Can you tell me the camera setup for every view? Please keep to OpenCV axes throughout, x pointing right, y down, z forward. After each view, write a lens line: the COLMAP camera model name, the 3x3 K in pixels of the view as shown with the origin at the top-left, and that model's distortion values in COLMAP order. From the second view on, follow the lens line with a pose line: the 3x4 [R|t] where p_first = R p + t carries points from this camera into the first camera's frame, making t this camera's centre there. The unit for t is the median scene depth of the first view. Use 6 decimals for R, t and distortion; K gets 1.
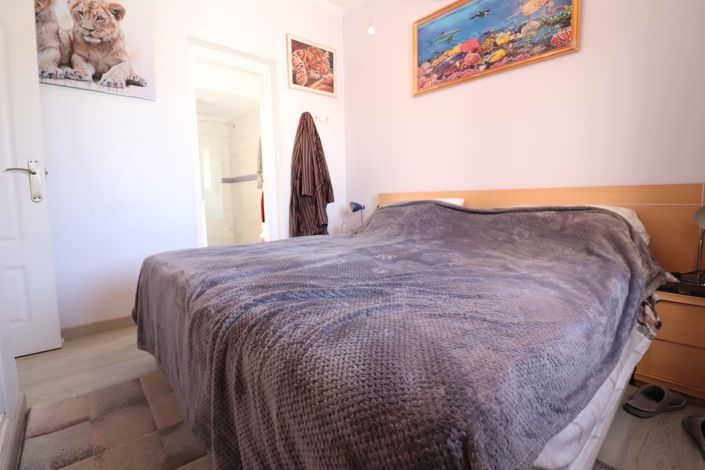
lens RADIAL K [[329.1, 0, 349.6], [0, 329.1, 229.2], [0, 0, 1]] dist [-0.000954, -0.012174]
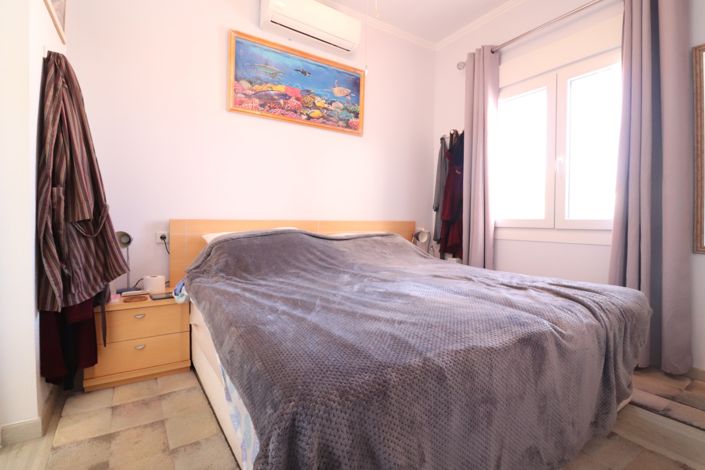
lens RADIAL K [[329.1, 0, 349.6], [0, 329.1, 229.2], [0, 0, 1]] dist [-0.000954, -0.012174]
pose [[0.145005, -0.000630, 0.989431, -0.701785], [0.089787, 0.995882, -0.012525, -0.059785], [-0.985349, 0.090654, 0.144464, 0.672443]]
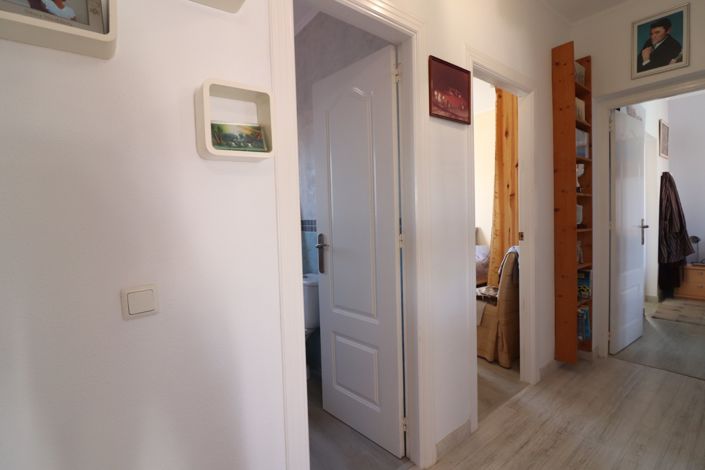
lens RADIAL K [[329.1, 0, 349.6], [0, 329.1, 229.2], [0, 0, 1]] dist [-0.000954, -0.012174]
pose [[0.998500, -0.012692, -0.053257, -1.747411], [0.009765, 0.998446, -0.054864, -0.070338], [0.053871, 0.054262, 0.997072, -0.499093]]
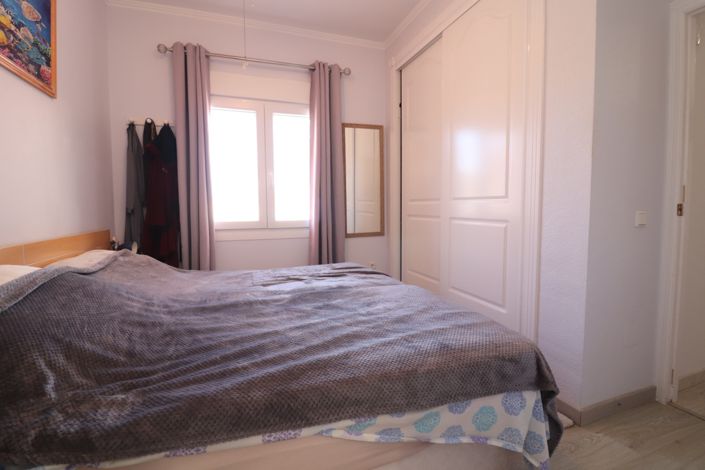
lens RADIAL K [[329.1, 0, 349.6], [0, 329.1, 229.2], [0, 0, 1]] dist [-0.000954, -0.012174]
pose [[-0.924476, 0.009128, 0.381131, -0.382280], [0.069440, 0.987022, 0.144795, -0.182734], [-0.374863, 0.160325, -0.913112, 1.259377]]
